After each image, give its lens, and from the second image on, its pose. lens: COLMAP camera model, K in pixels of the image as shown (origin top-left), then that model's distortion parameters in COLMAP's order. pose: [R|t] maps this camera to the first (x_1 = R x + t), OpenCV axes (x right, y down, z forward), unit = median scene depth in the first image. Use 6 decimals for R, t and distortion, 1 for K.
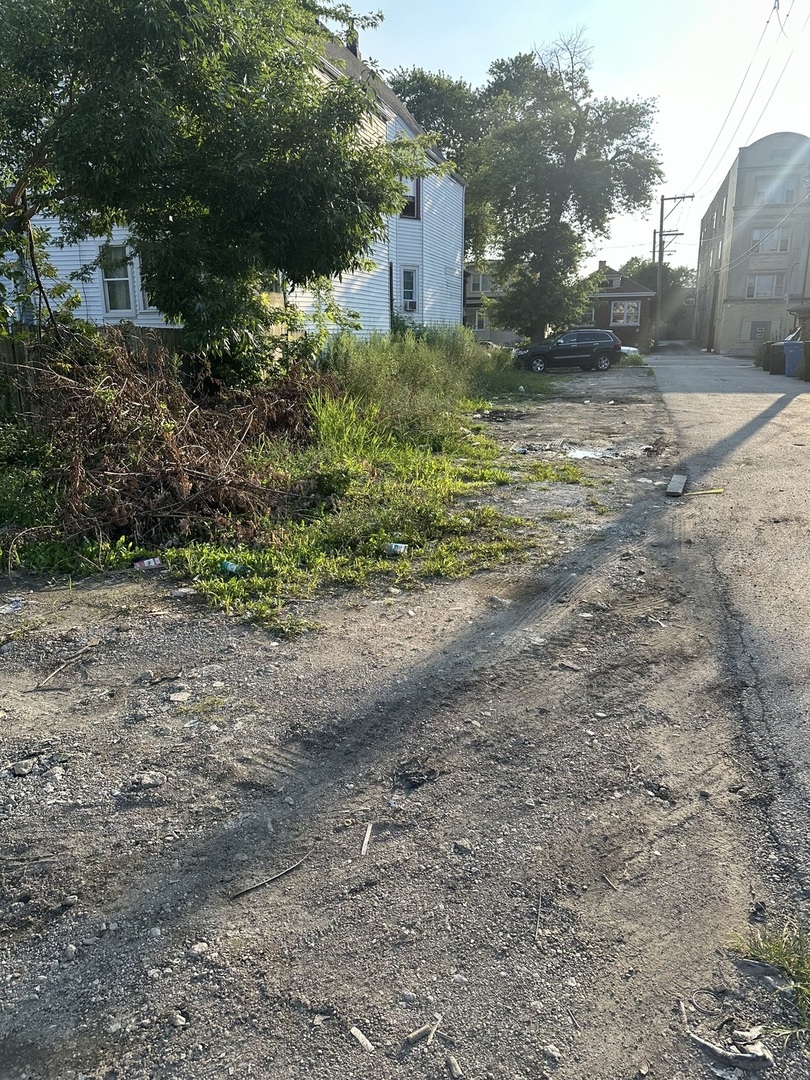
lens RADIAL K [[764.0, 0, 403.9], [0, 764.0, 544.6], [0, 0, 1]] dist [0.121836, -0.166598]
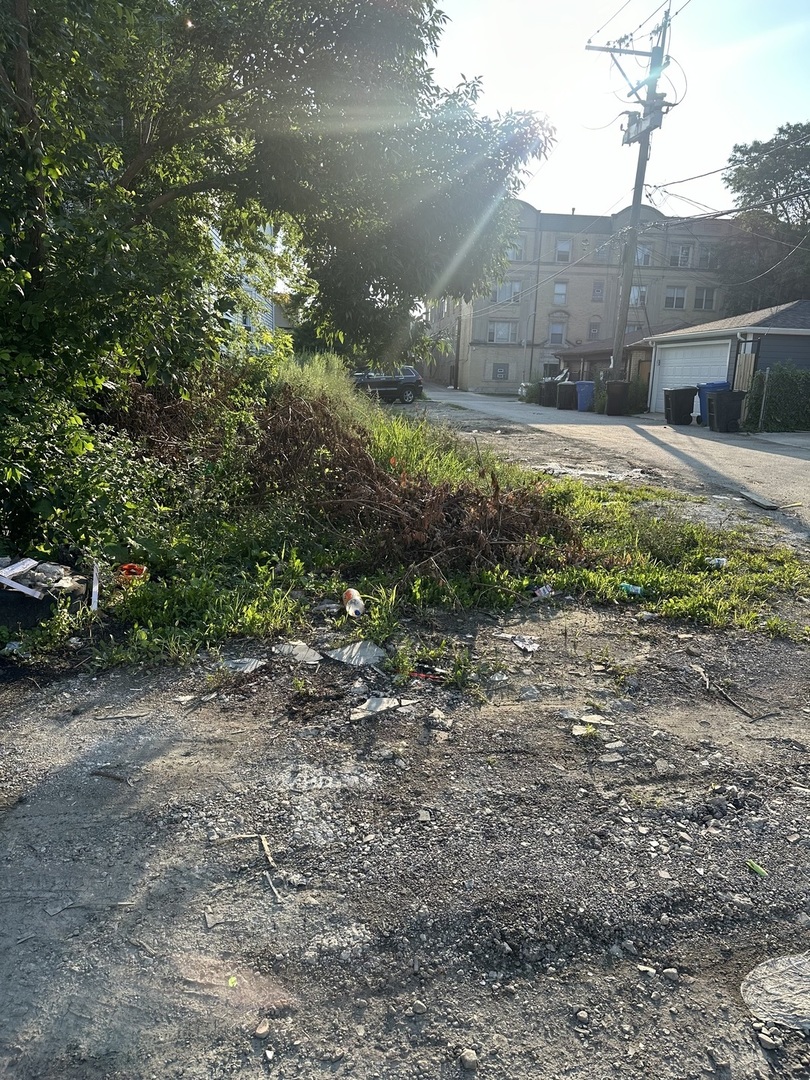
lens RADIAL K [[764.0, 0, 403.9], [0, 764.0, 544.6], [0, 0, 1]] dist [0.121836, -0.166598]
pose [[0.933413, -0.046560, 0.355769, -0.087517], [0.059688, 0.997878, -0.026008, -0.002261], [-0.353803, 0.045512, 0.934212, 0.016004]]
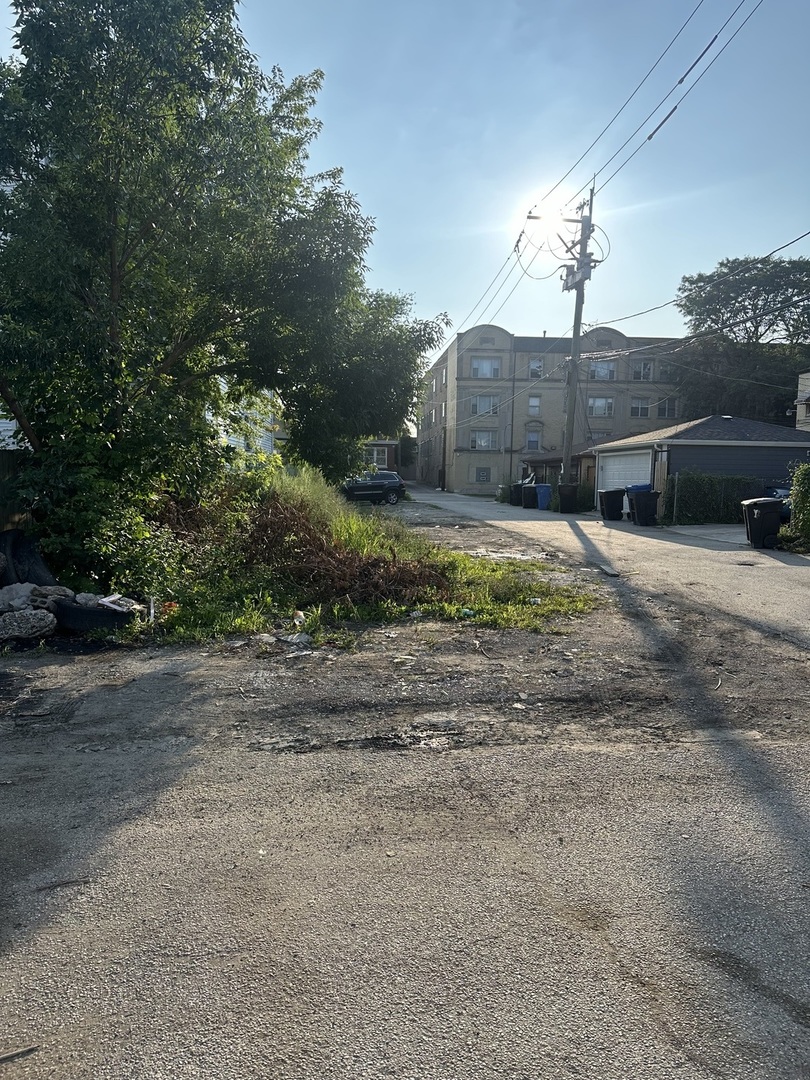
lens RADIAL K [[764.0, 0, 403.9], [0, 764.0, 544.6], [0, 0, 1]] dist [0.121836, -0.166598]
pose [[0.933826, -0.014650, 0.357428, -0.097384], [0.074882, 0.985031, -0.155265, 0.013283], [-0.349803, 0.171756, 0.920944, -0.053330]]
